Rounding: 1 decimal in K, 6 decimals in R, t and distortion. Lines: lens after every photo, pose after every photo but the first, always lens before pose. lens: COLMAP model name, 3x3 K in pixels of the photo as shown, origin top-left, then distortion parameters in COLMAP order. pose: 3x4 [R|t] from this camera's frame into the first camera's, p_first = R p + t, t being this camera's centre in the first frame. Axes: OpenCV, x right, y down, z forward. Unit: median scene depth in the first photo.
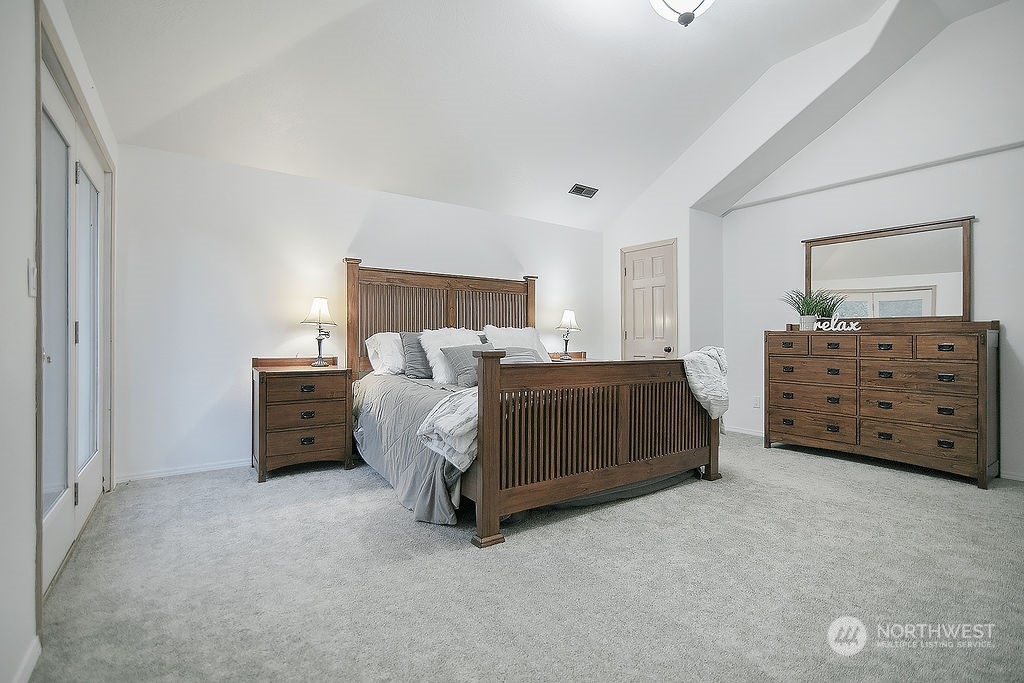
lens RADIAL K [[470.1, 0, 514.8], [0, 470.1, 340.9], [0, 0, 1]] dist [-0.015943, 0.000268]
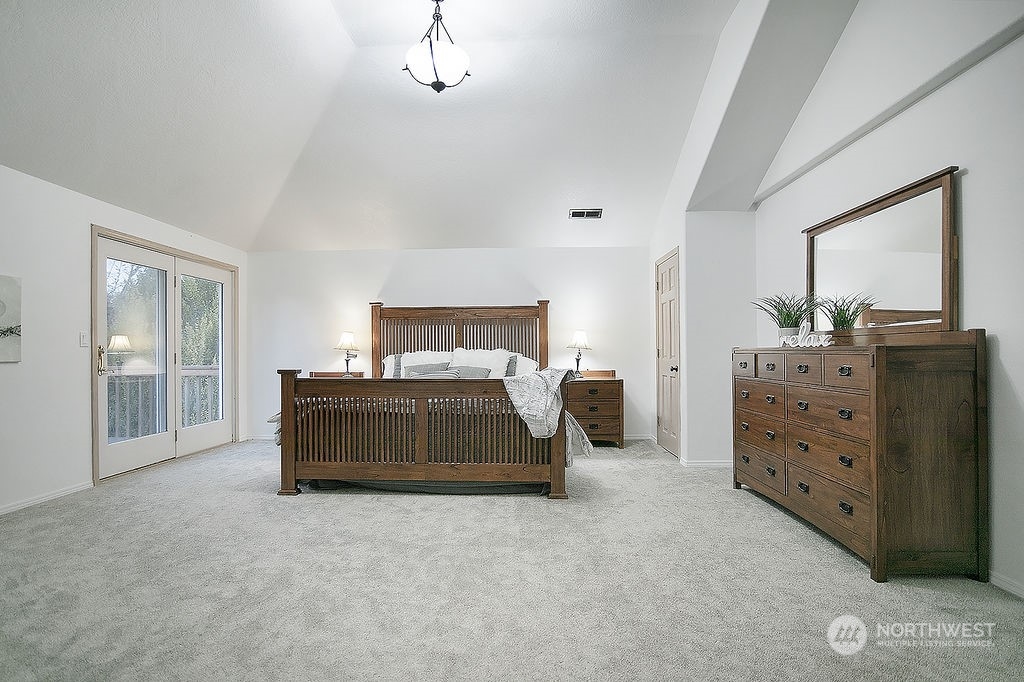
lens RADIAL K [[470.1, 0, 518.9], [0, 470.1, 349.1], [0, 0, 1]] dist [-0.015943, 0.000268]
pose [[0.806596, -0.015793, -0.590893, 0.873040], [0.008141, 0.999845, -0.015610, -0.010244], [0.591048, 0.007781, 0.806599, 0.118915]]
